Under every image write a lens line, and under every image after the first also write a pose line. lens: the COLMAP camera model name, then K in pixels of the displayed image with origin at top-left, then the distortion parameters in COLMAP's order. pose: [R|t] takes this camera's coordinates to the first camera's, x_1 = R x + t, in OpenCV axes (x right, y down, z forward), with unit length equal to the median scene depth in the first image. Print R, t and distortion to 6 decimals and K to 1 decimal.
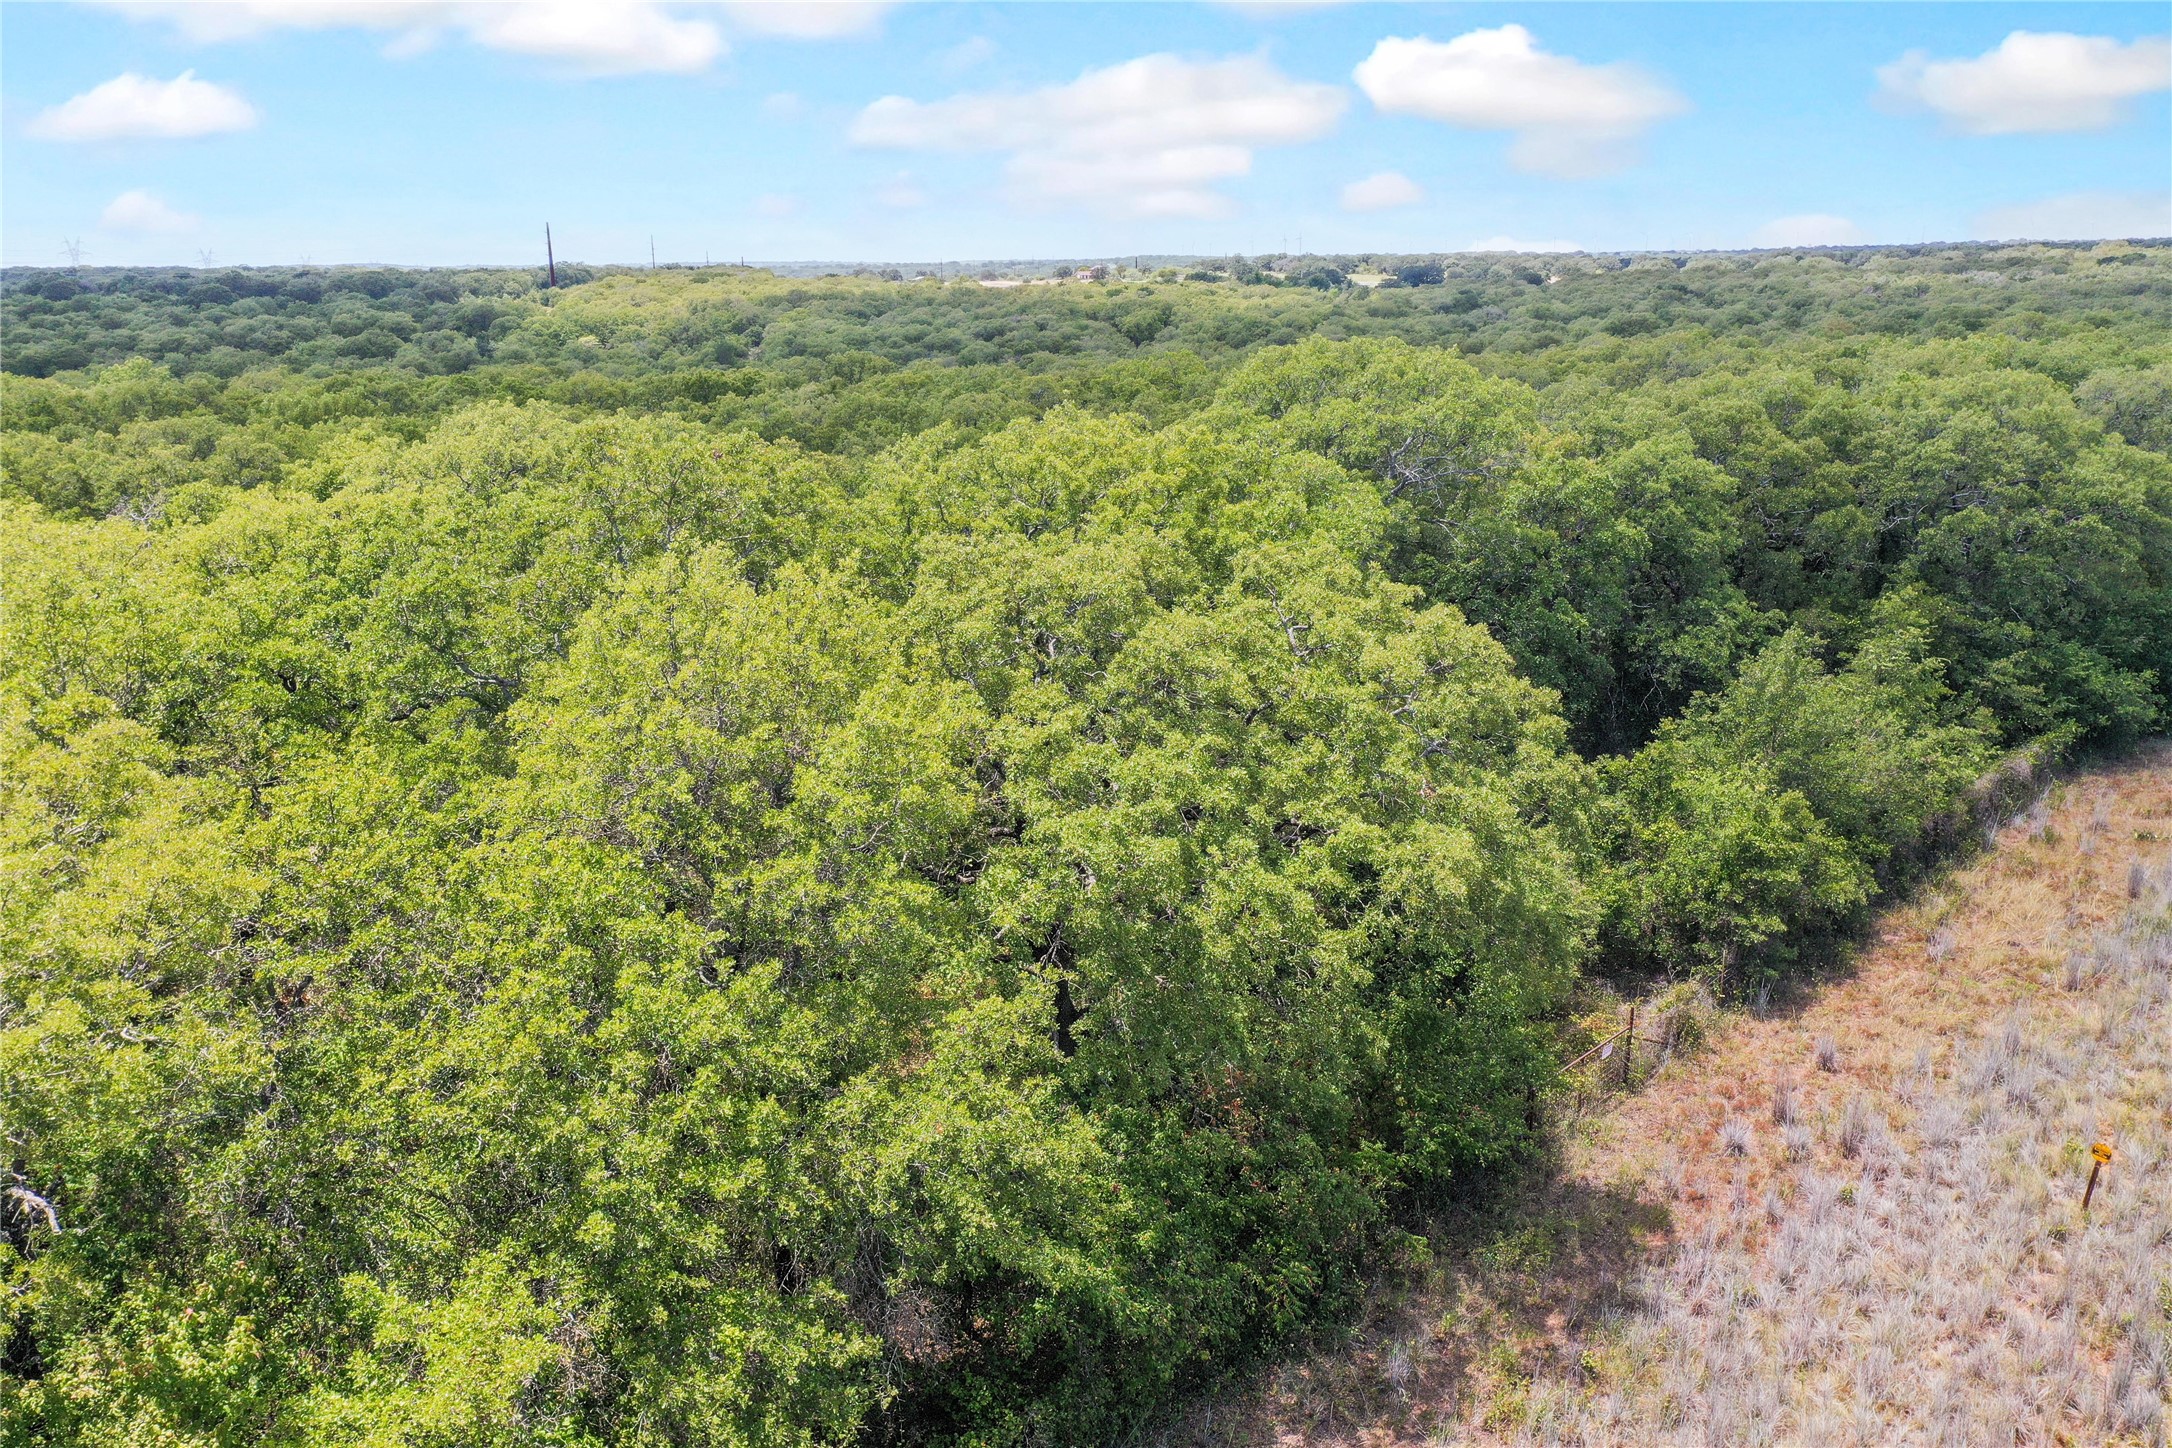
lens RADIAL K [[1707.8, 0, 1089.8], [0, 1707.8, 726.2], [0, 0, 1]] dist [0.013873, -0.003130]
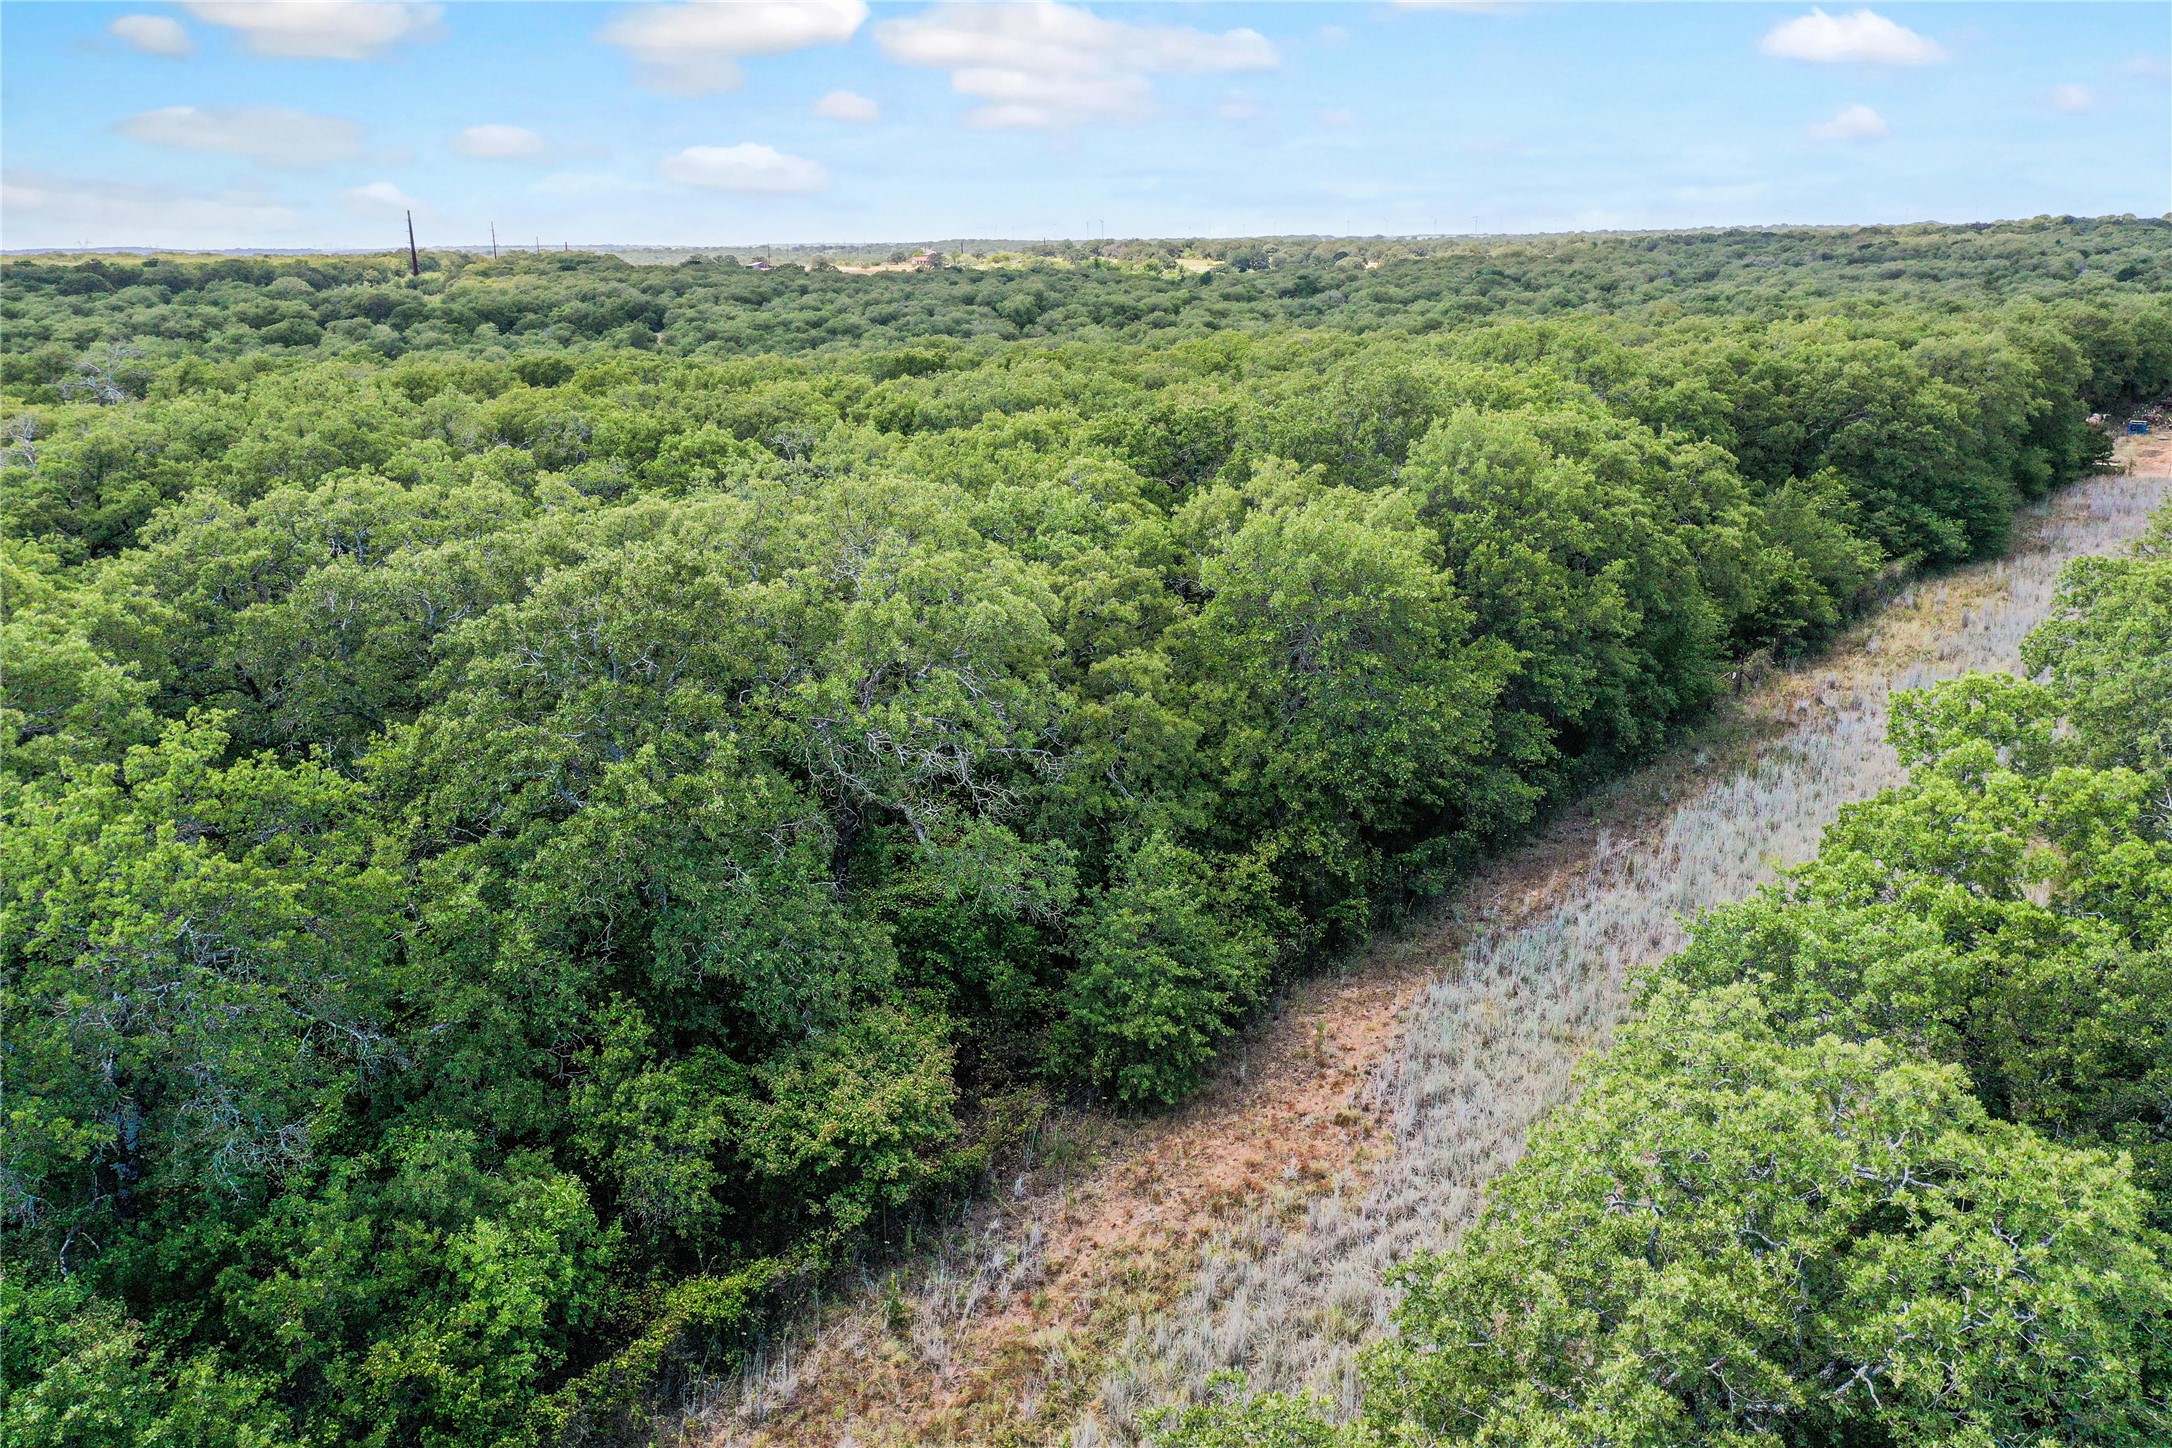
lens RADIAL K [[1707.8, 0, 1091.3], [0, 1707.8, 726.1], [0, 0, 1]] dist [0.013873, -0.003130]
pose [[0.993639, -0.031363, 0.108160, -0.410603], [0.030387, 0.999481, 0.010664, 0.126059], [-0.108439, -0.007309, 0.994076, -0.565723]]
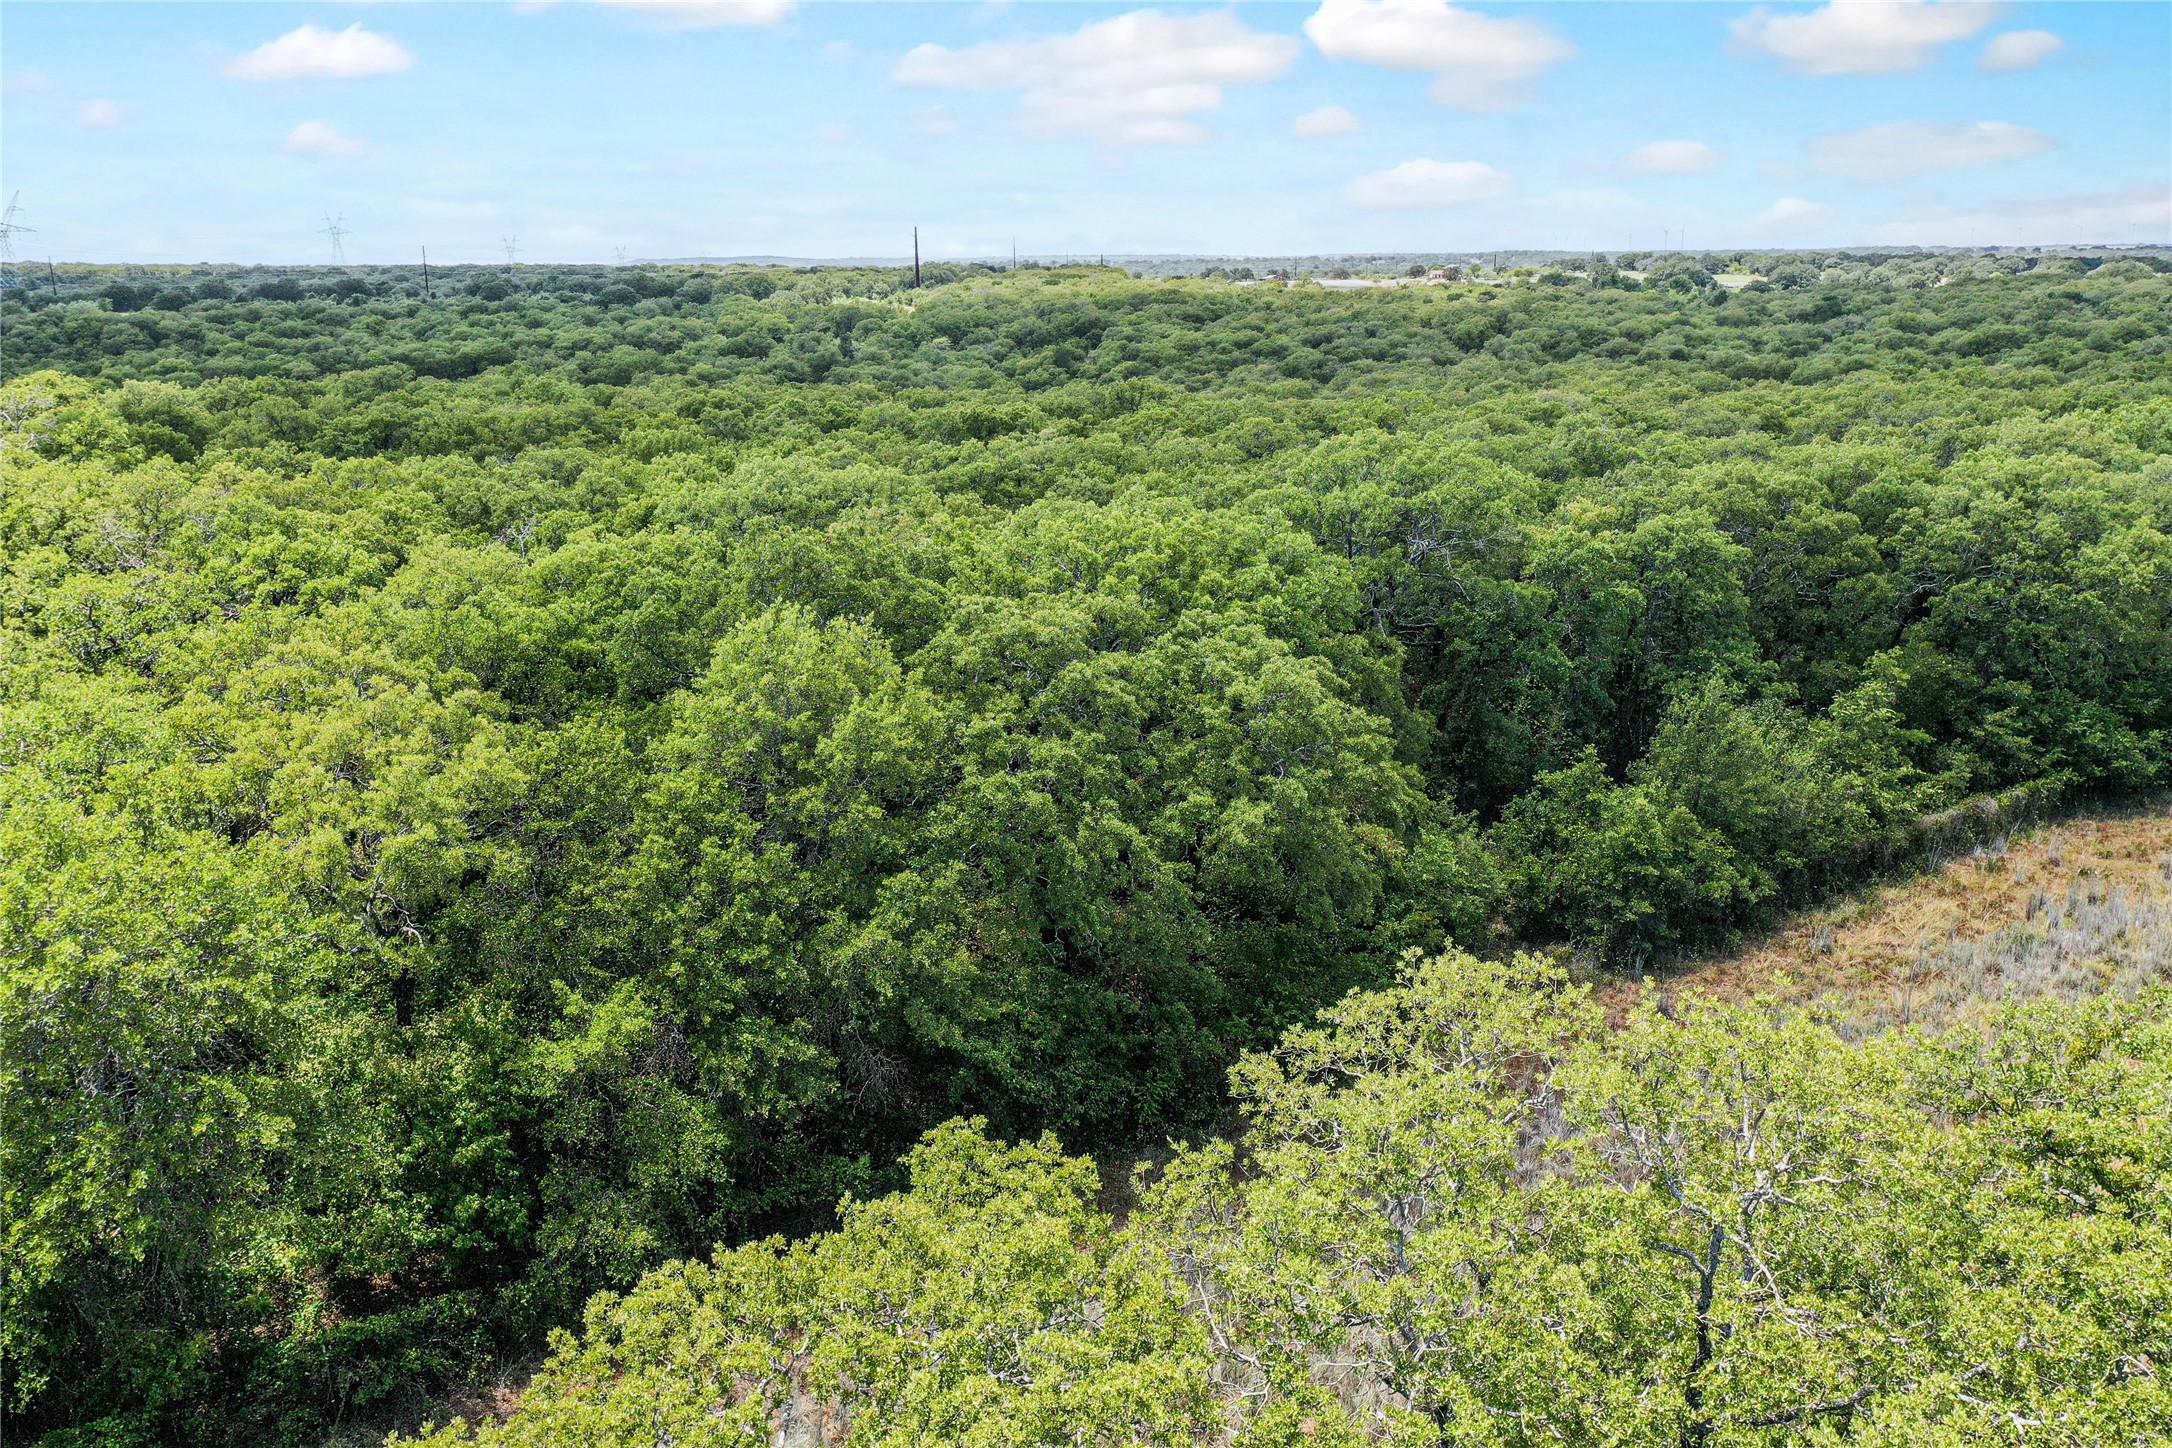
lens RADIAL K [[1707.8, 0, 1092.7], [0, 1707.8, 729.1], [0, 0, 1]] dist [0.013873, -0.003130]
pose [[0.979516, 0.057021, -0.193124, 0.157043], [-0.055945, 0.998373, 0.011026, -0.006710], [0.193438, 0.000004, 0.981112, -0.236603]]
